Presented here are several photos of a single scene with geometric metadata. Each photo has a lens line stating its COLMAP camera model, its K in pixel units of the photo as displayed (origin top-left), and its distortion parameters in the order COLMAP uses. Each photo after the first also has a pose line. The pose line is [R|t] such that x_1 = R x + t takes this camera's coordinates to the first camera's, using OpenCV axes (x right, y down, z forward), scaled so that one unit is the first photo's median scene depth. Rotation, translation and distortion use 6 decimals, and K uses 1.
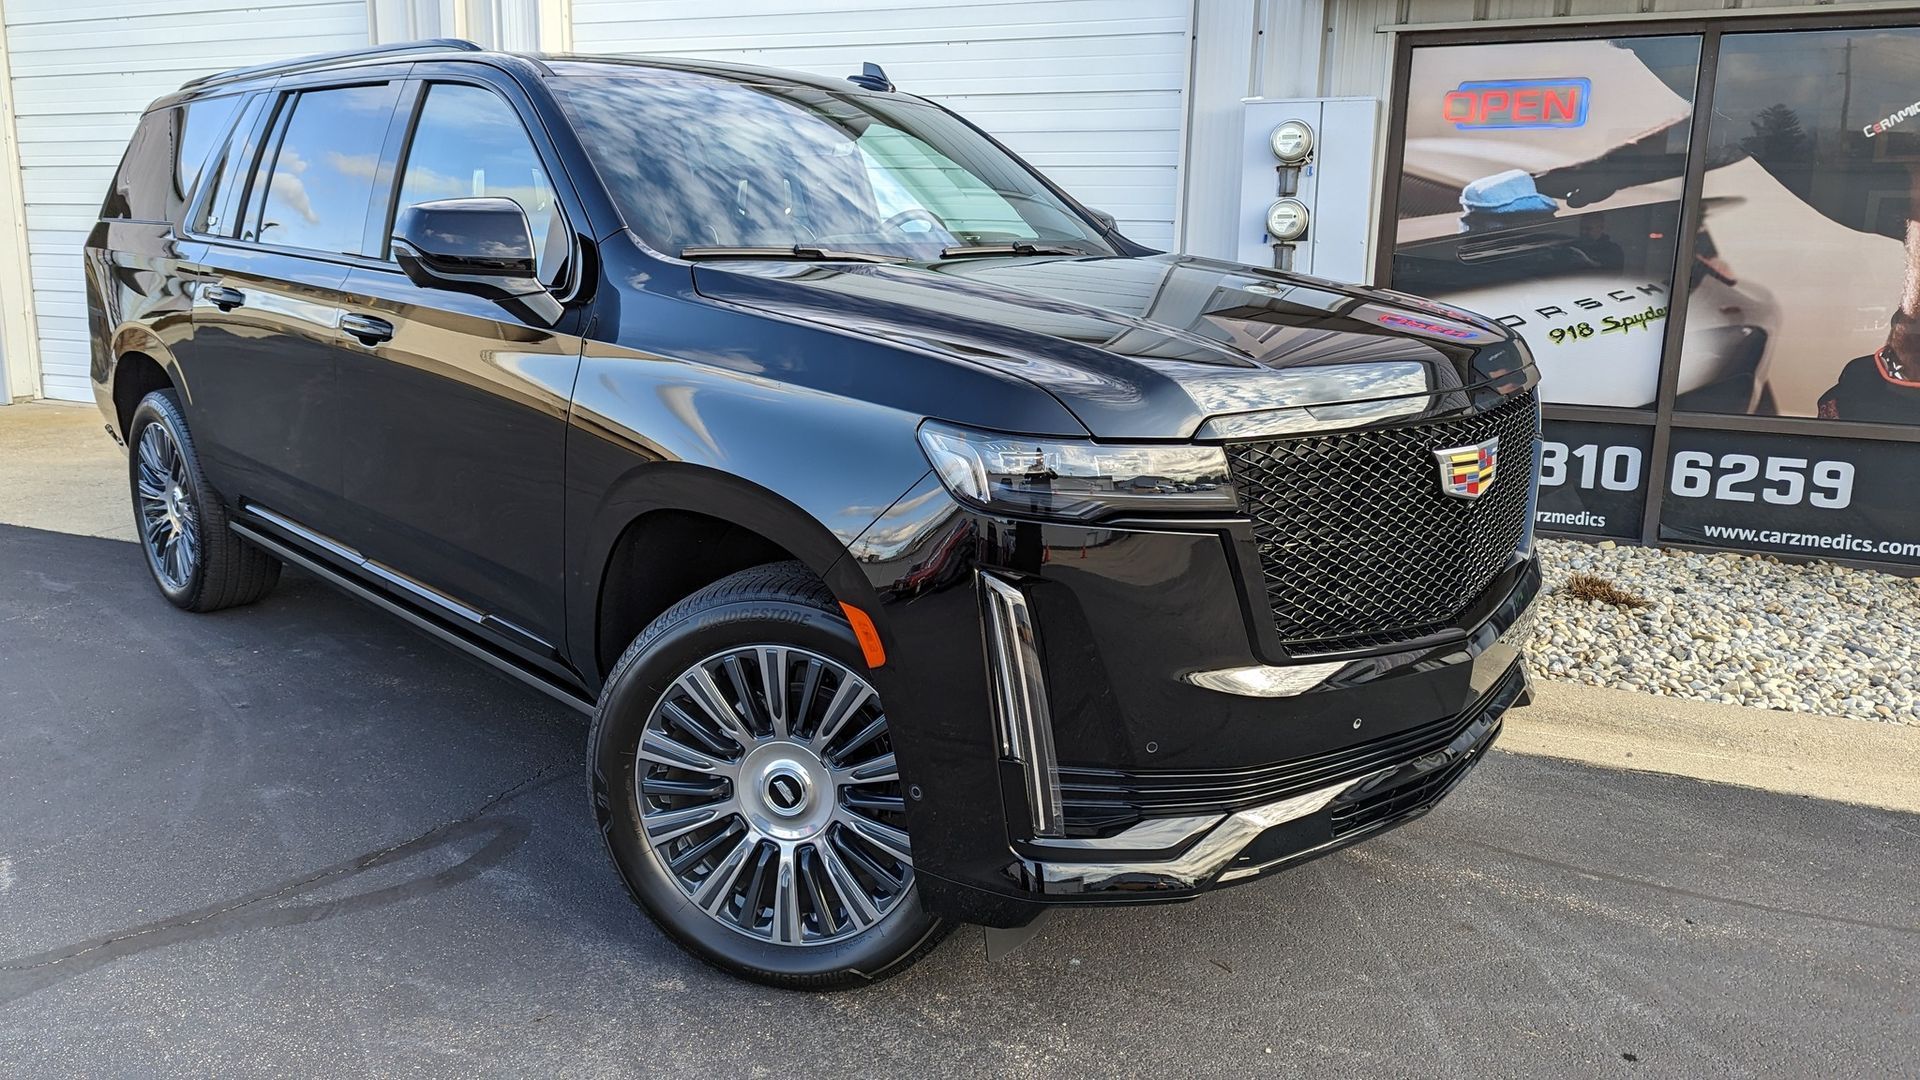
lens RADIAL K [[1314.8, 0, 948.5], [0, 1314.8, 504.6], [0, 0, 1]] dist [0.084708, -0.076660]
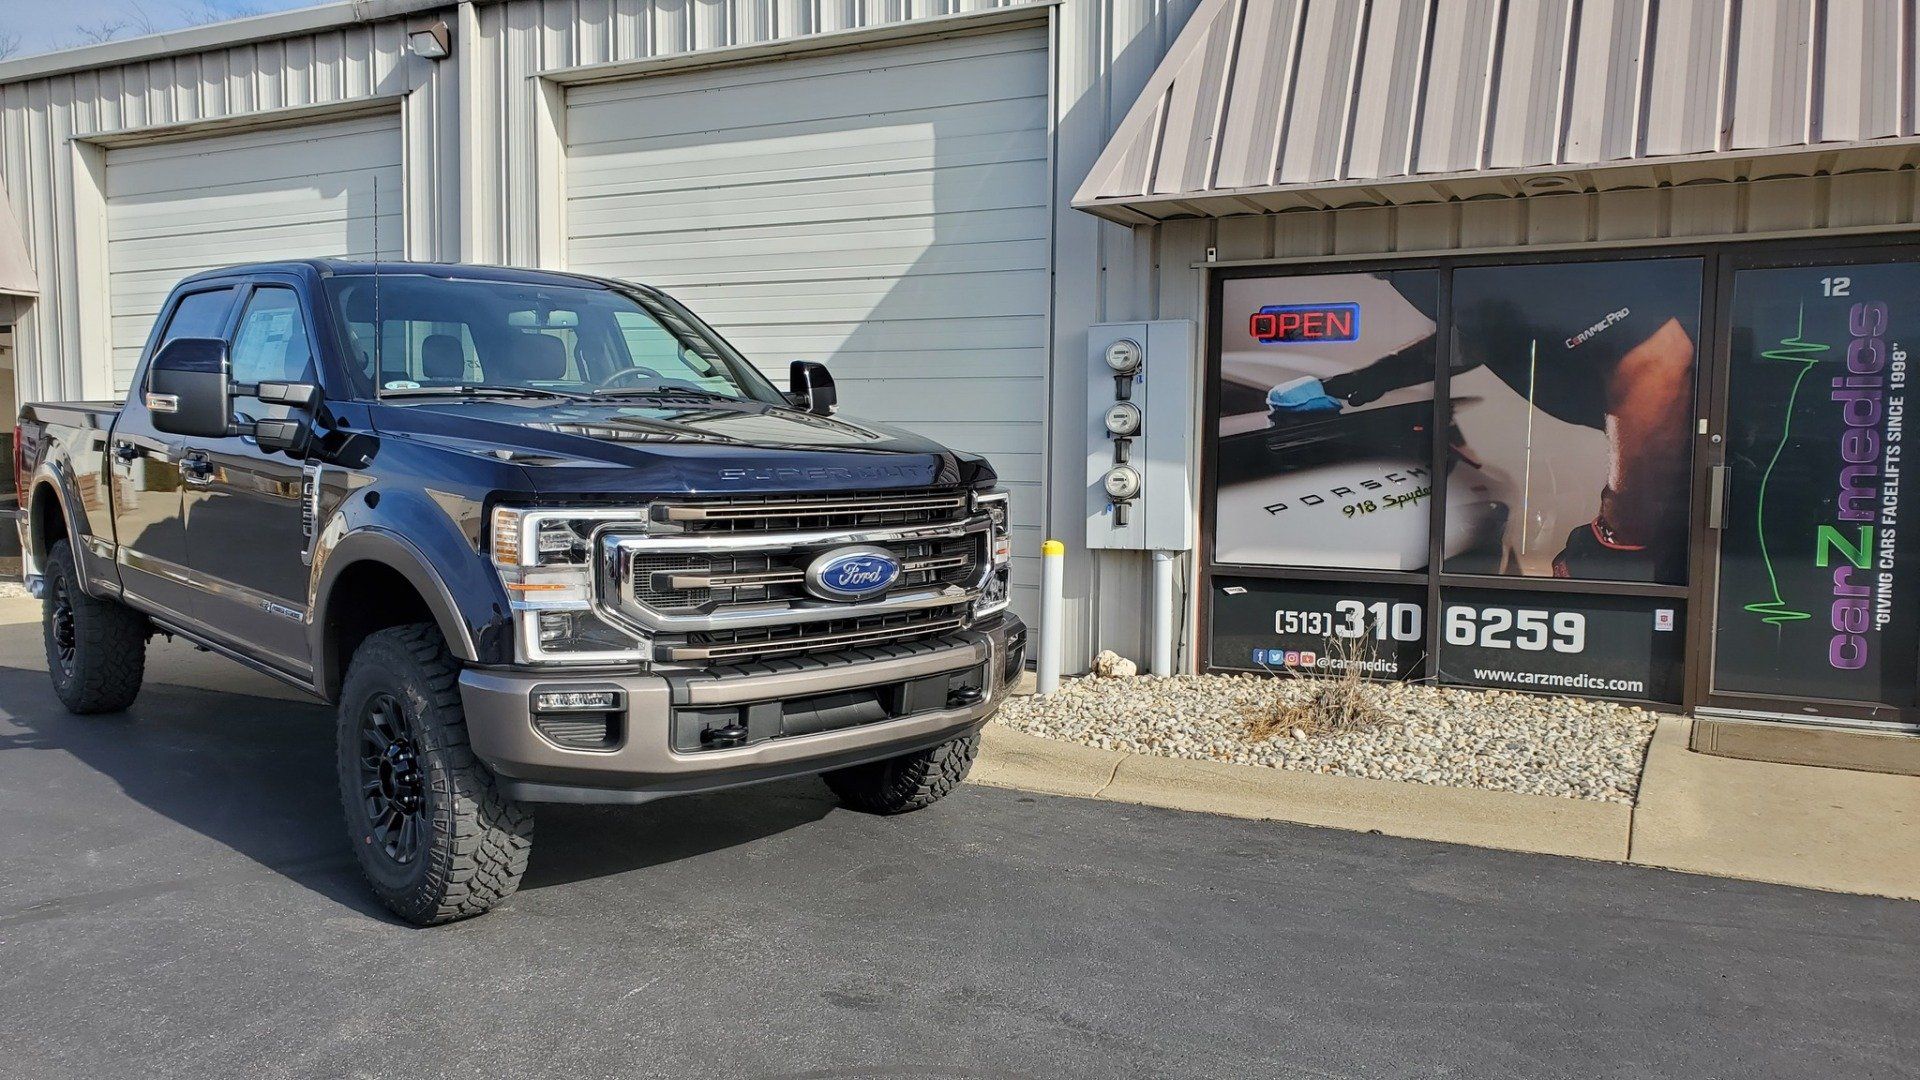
lens RADIAL K [[1457.6, 0, 921.8], [0, 1457.6, 575.5], [0, 0, 1]] dist [0.016443, 0.002825]
pose [[0.996738, -0.006653, -0.080429, 0.185461], [-0.001848, 0.994453, -0.105166, 0.070583], [0.080682, 0.104972, 0.991197, -0.328224]]
